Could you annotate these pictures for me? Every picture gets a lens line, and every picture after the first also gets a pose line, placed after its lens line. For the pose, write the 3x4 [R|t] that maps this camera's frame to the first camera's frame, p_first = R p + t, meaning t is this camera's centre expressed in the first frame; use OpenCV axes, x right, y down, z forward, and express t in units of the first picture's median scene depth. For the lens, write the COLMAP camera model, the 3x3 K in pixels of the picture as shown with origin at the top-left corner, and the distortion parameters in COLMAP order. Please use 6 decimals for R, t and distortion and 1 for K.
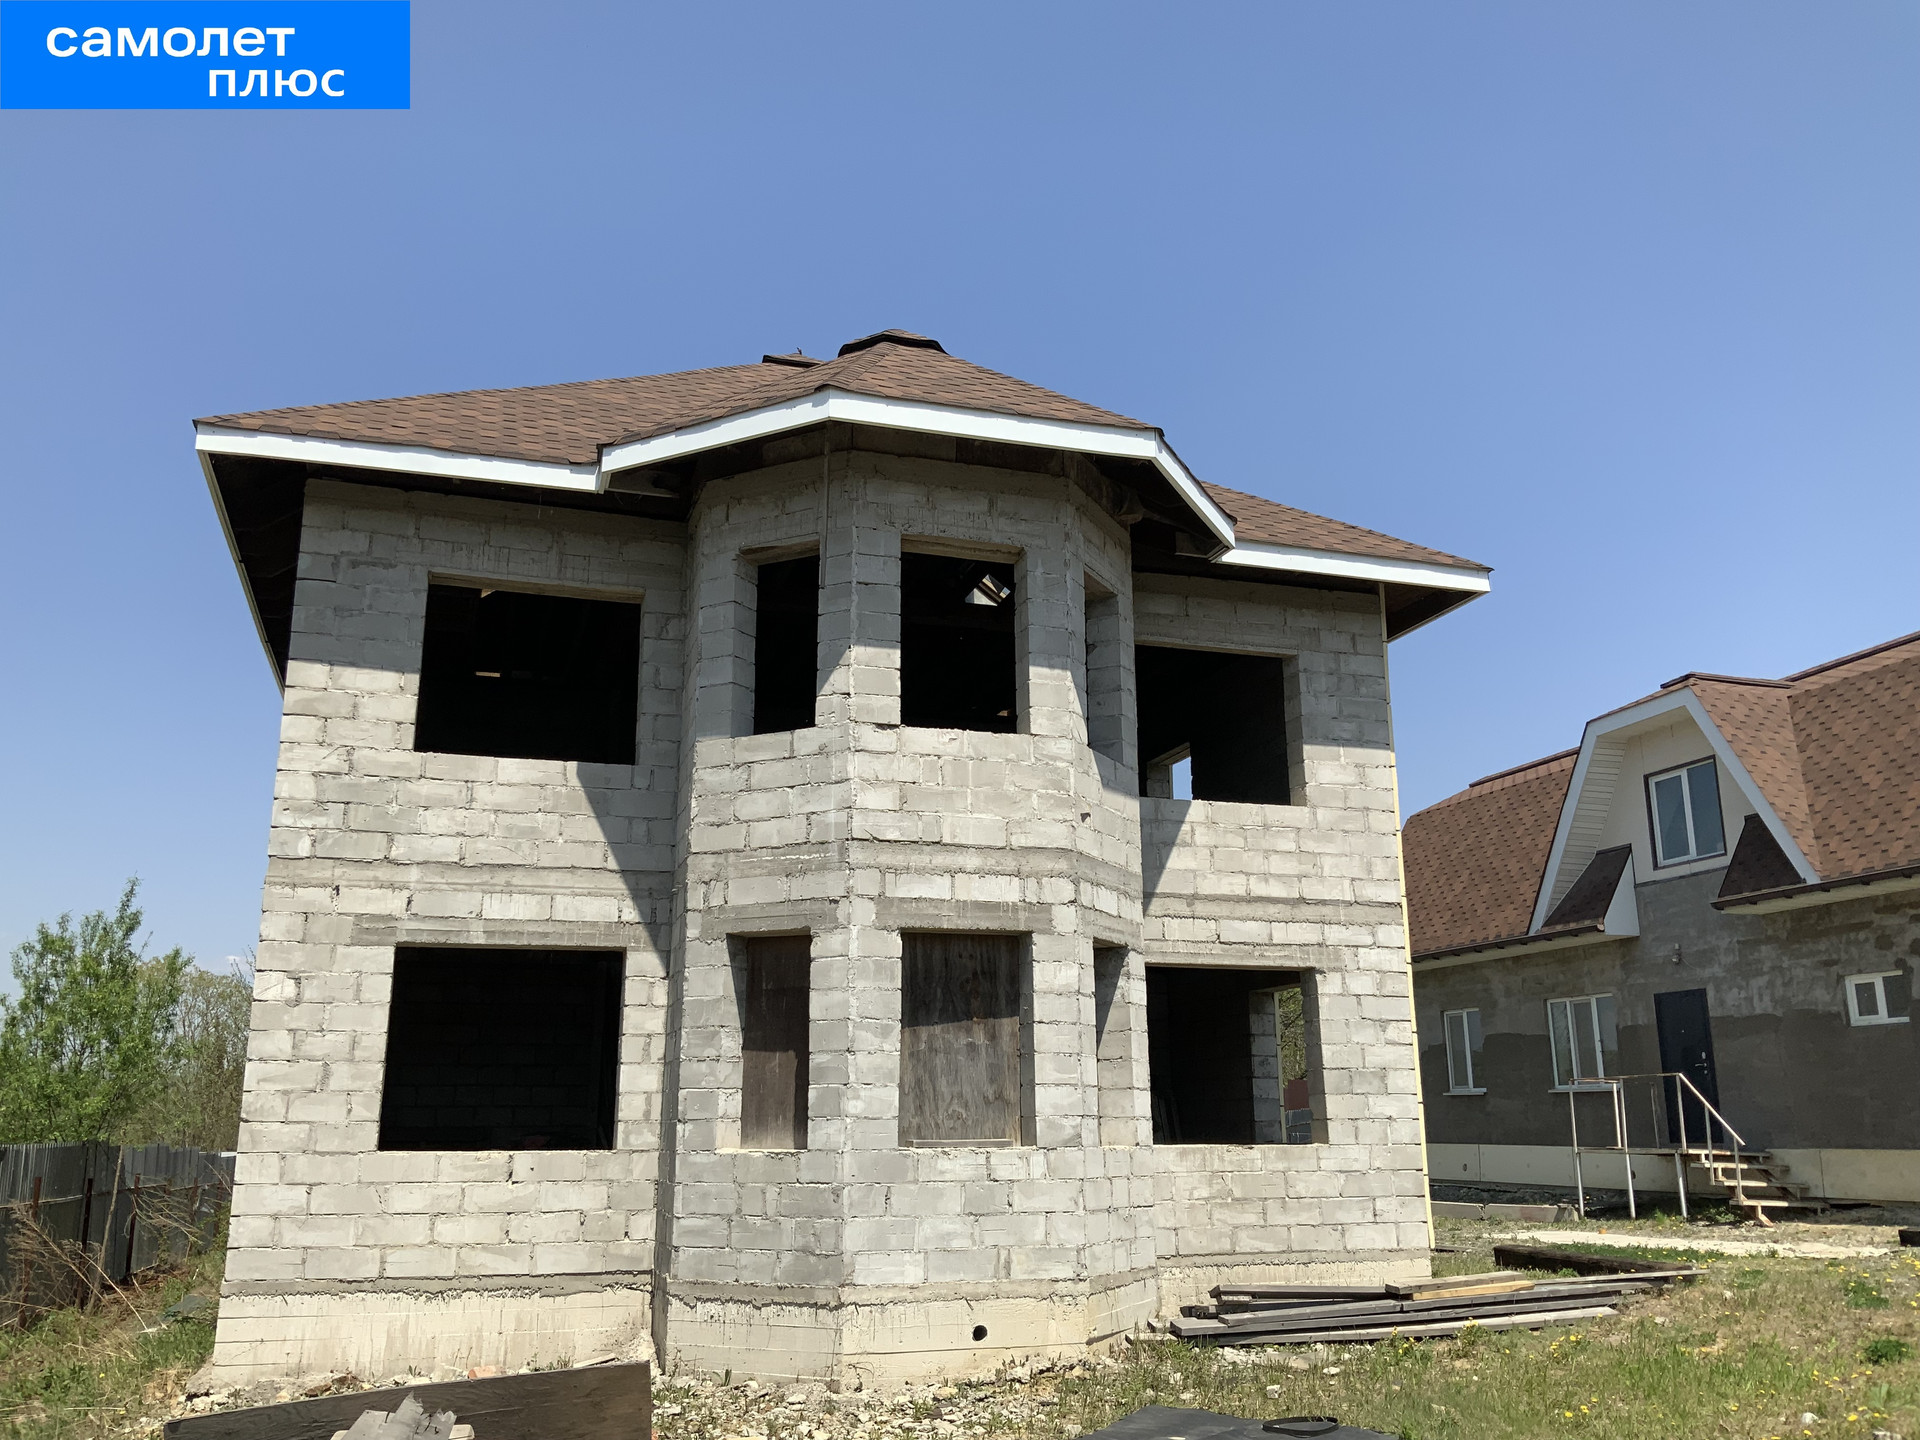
lens RADIAL K [[1597.0, 0, 960.0], [0, 1597.0, 720.0], [0, 0, 1]] dist [0.113549, -0.211560]
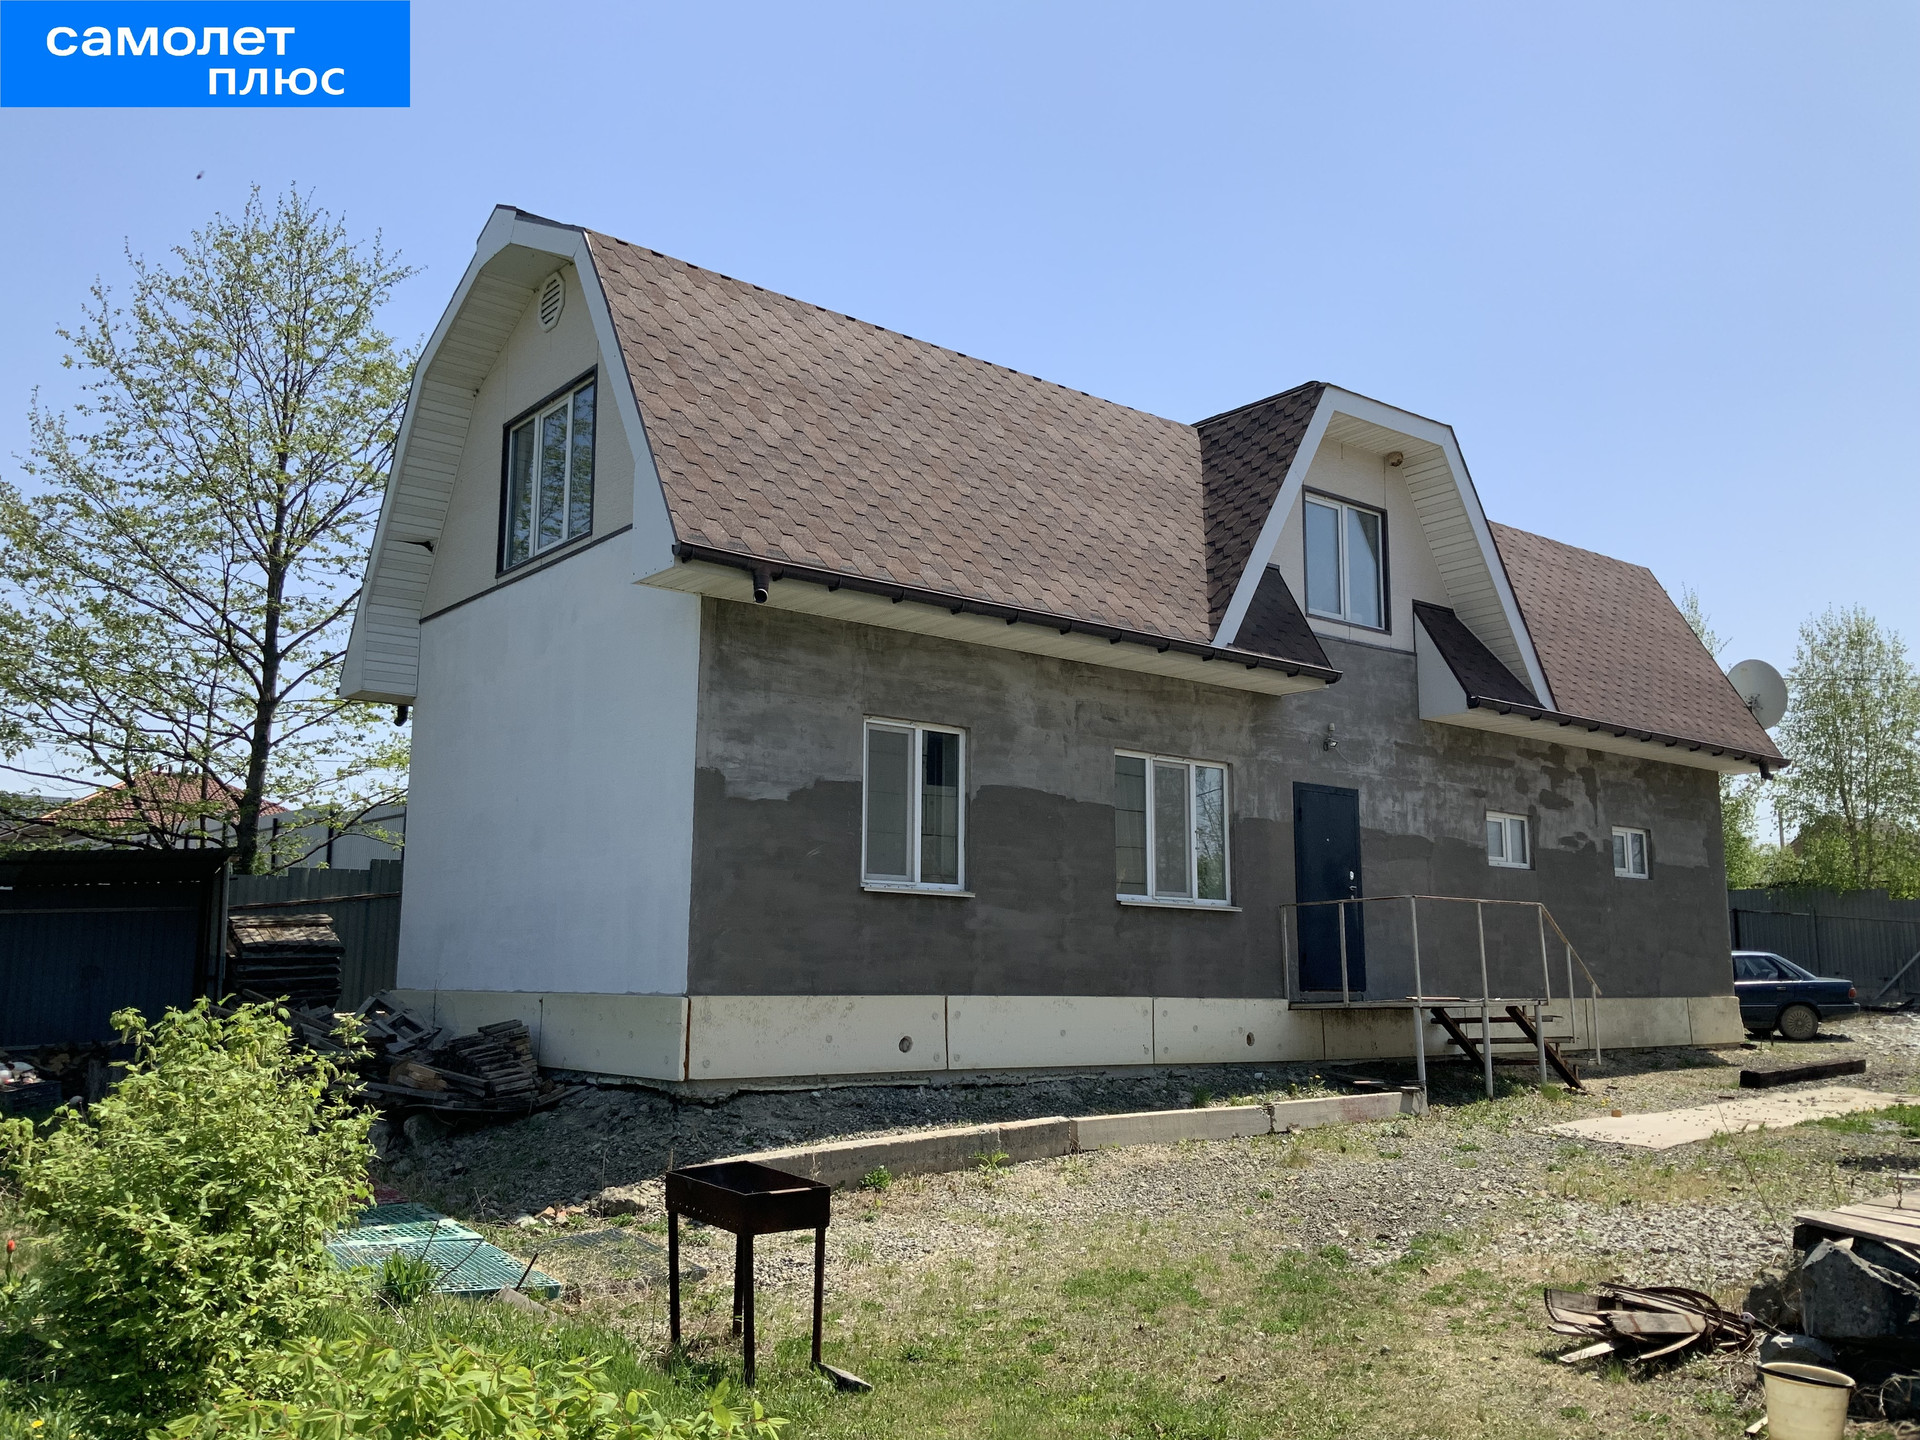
lens RADIAL K [[1597.0, 0, 960.0], [0, 1597.0, 720.0], [0, 0, 1]] dist [0.113549, -0.211560]
pose [[-0.363671, 0.147699, 0.919744, -0.173136], [-0.238579, 0.939650, -0.245231, 0.377823], [-0.900457, -0.308615, -0.306485, 1.465042]]
